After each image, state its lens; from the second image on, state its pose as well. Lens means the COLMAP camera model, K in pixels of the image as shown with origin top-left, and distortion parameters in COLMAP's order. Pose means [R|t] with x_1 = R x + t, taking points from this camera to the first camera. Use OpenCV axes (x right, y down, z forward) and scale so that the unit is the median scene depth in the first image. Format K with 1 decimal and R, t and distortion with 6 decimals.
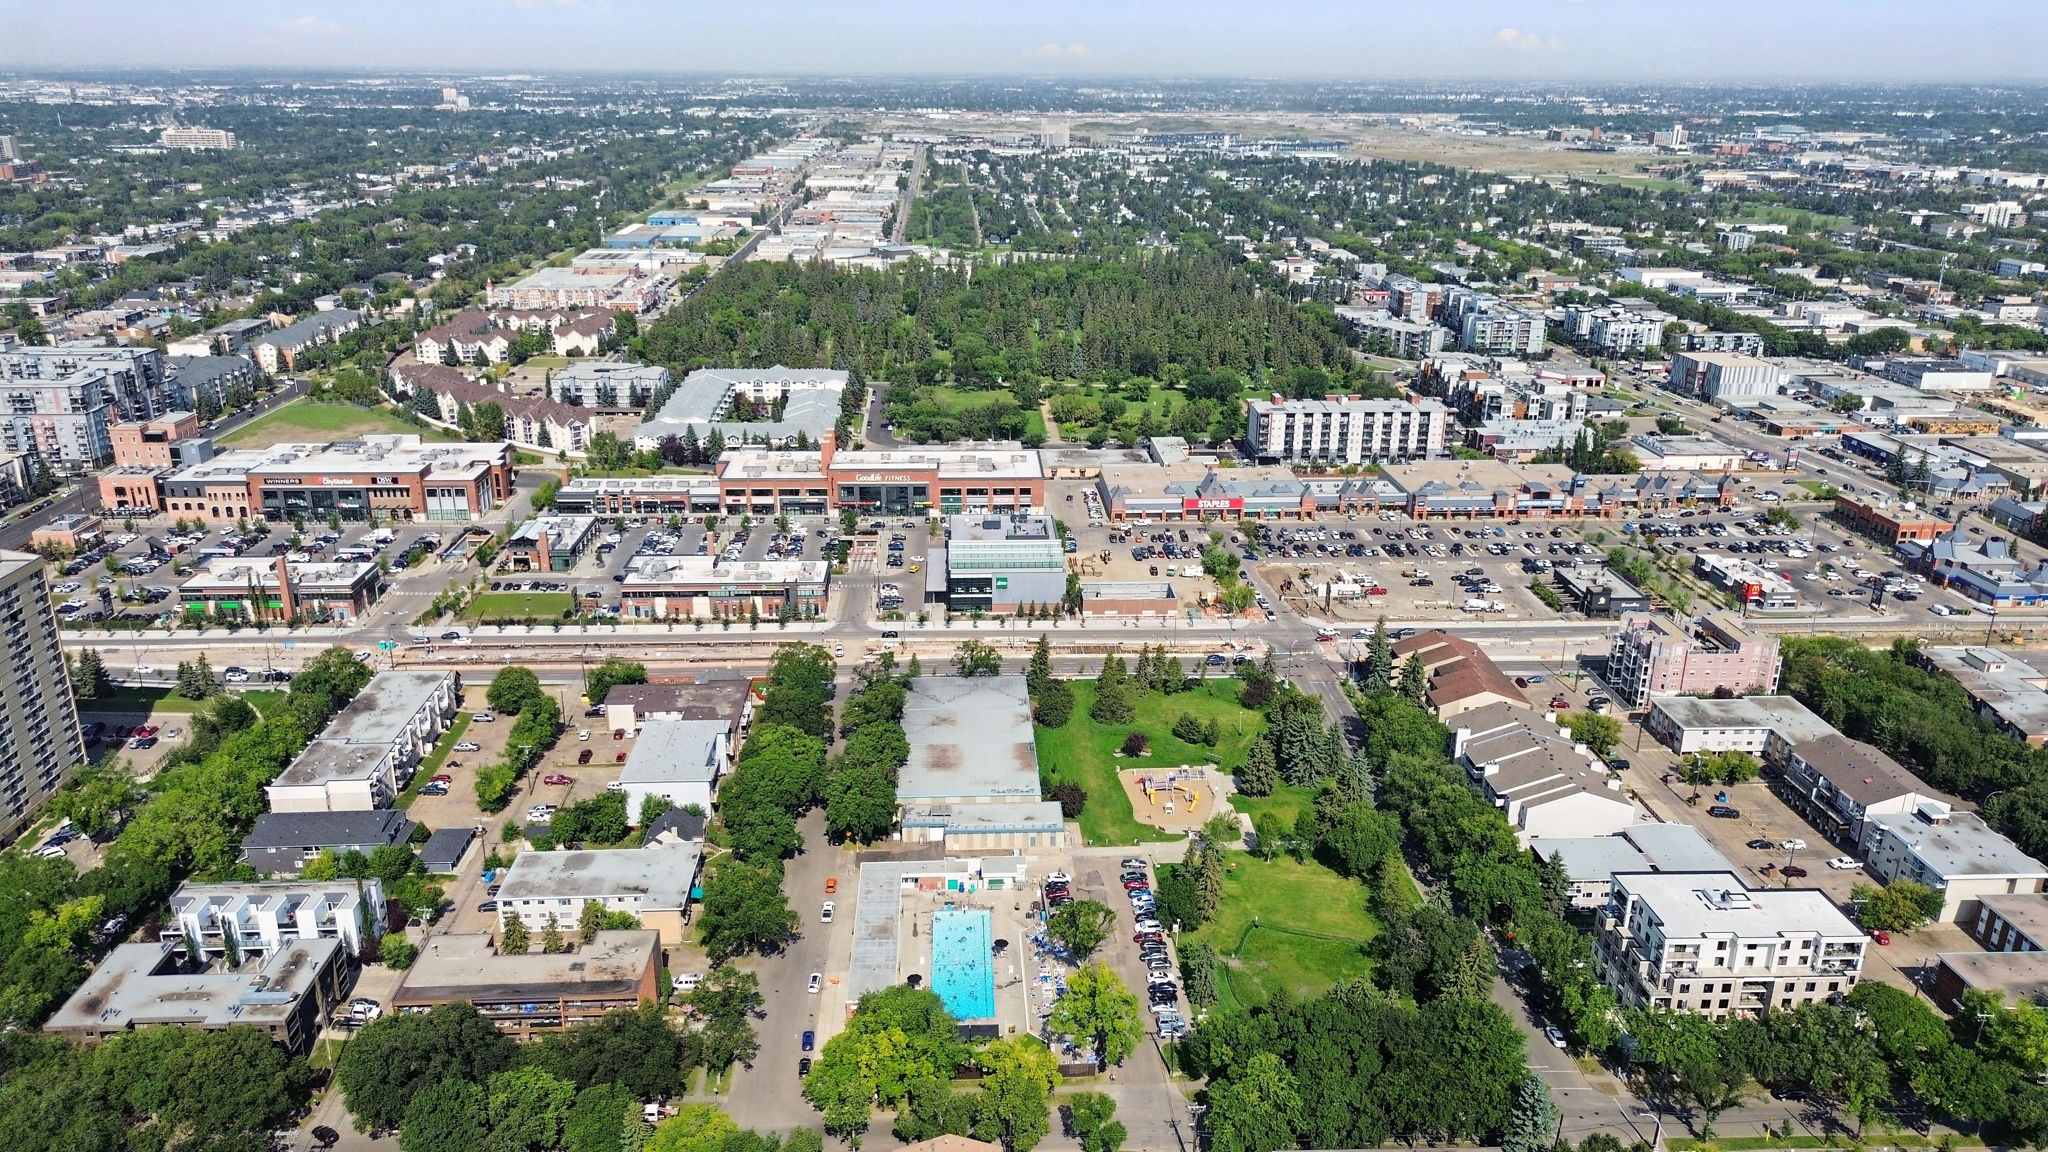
lens RADIAL K [[1436.6, 0, 1024.0], [0, 1436.6, 576.0], [0, 0, 1]] dist [0.085811, -0.087194]
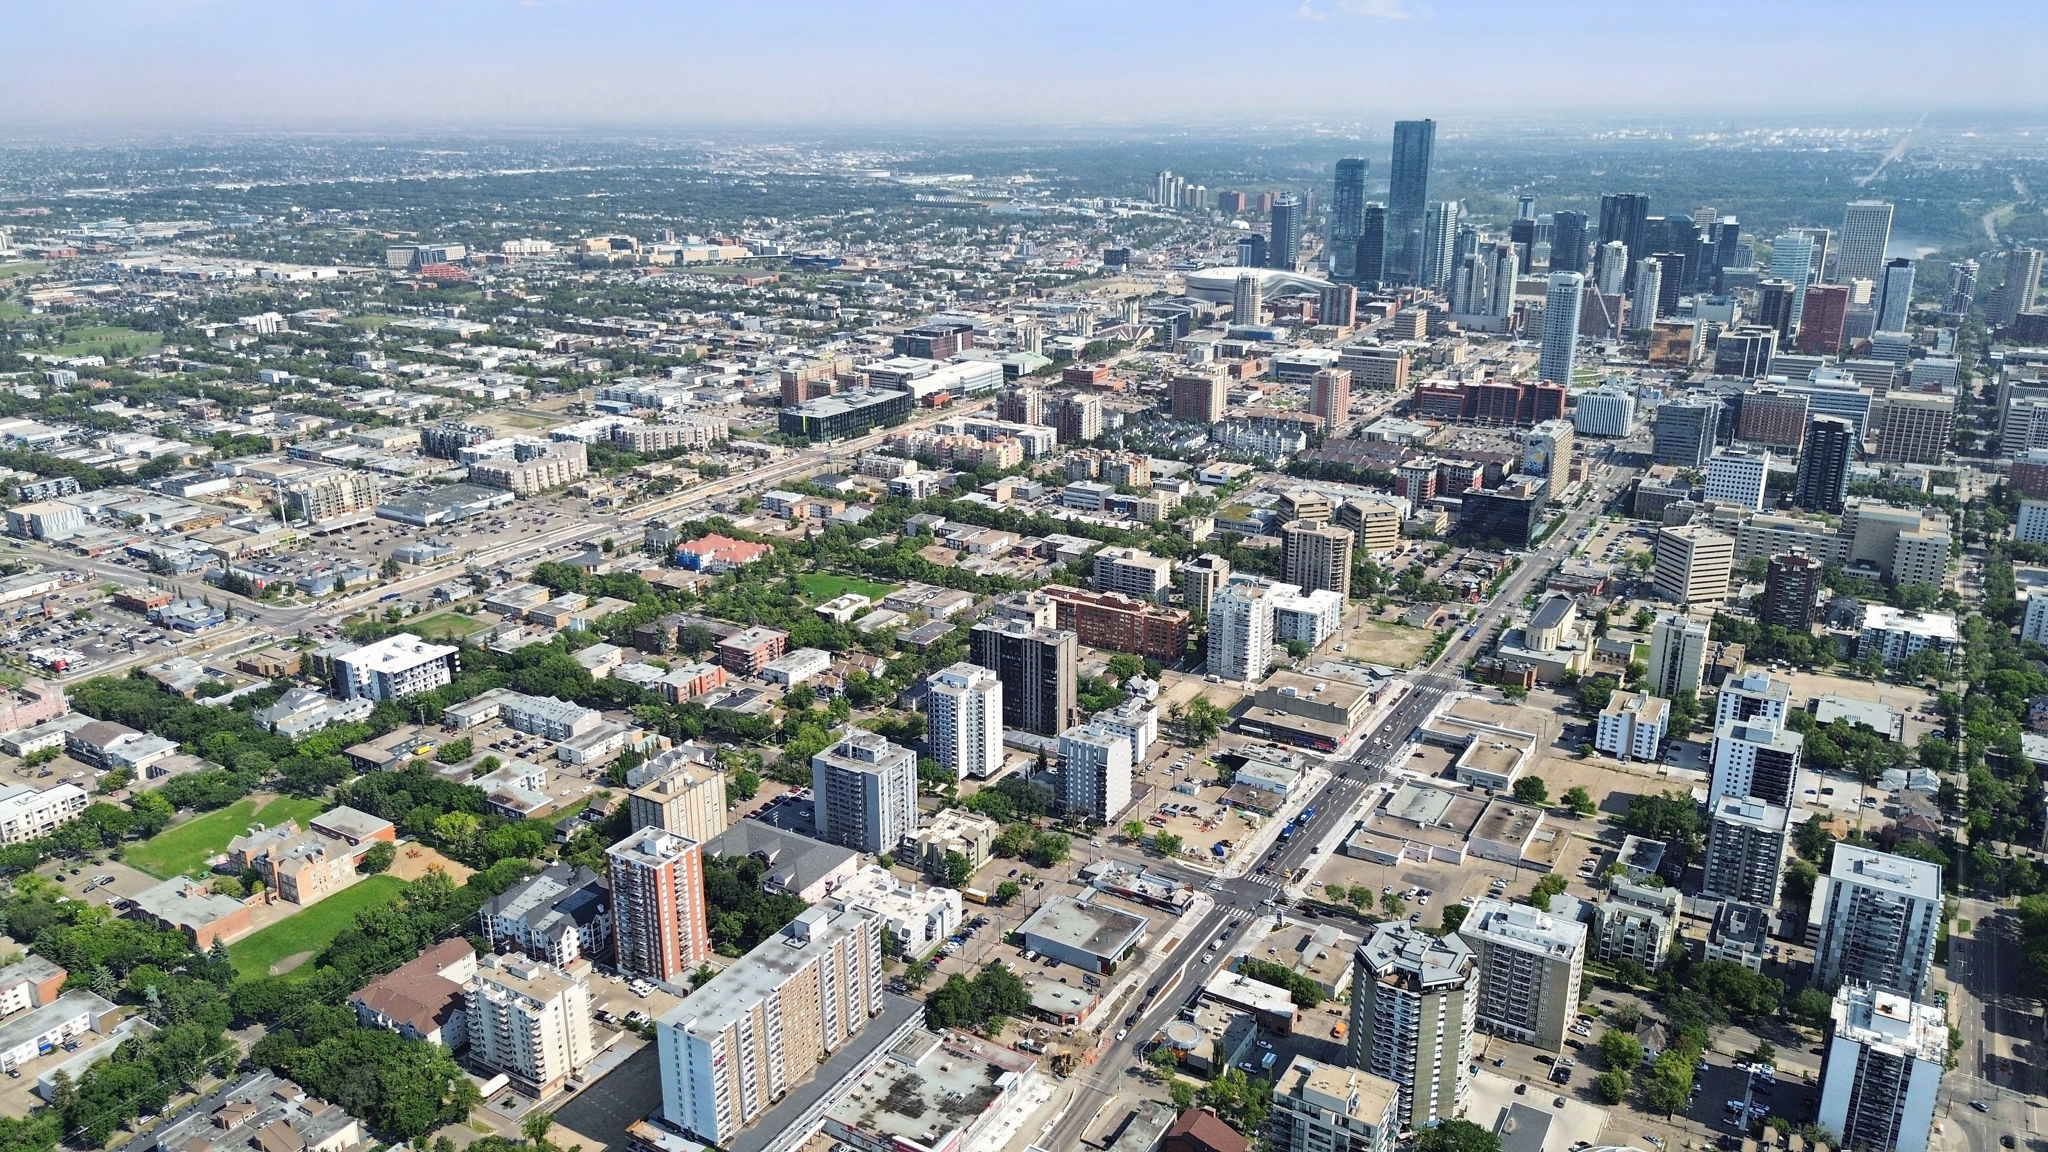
lens RADIAL K [[1436.6, 0, 1024.0], [0, 1436.6, 576.0], [0, 0, 1]] dist [0.085811, -0.087194]
pose [[0.554839, -0.268420, 0.787467, -0.140202], [0.282159, 0.951136, 0.125404, 0.008587], [-0.782650, 0.152612, 0.603464, -0.604946]]
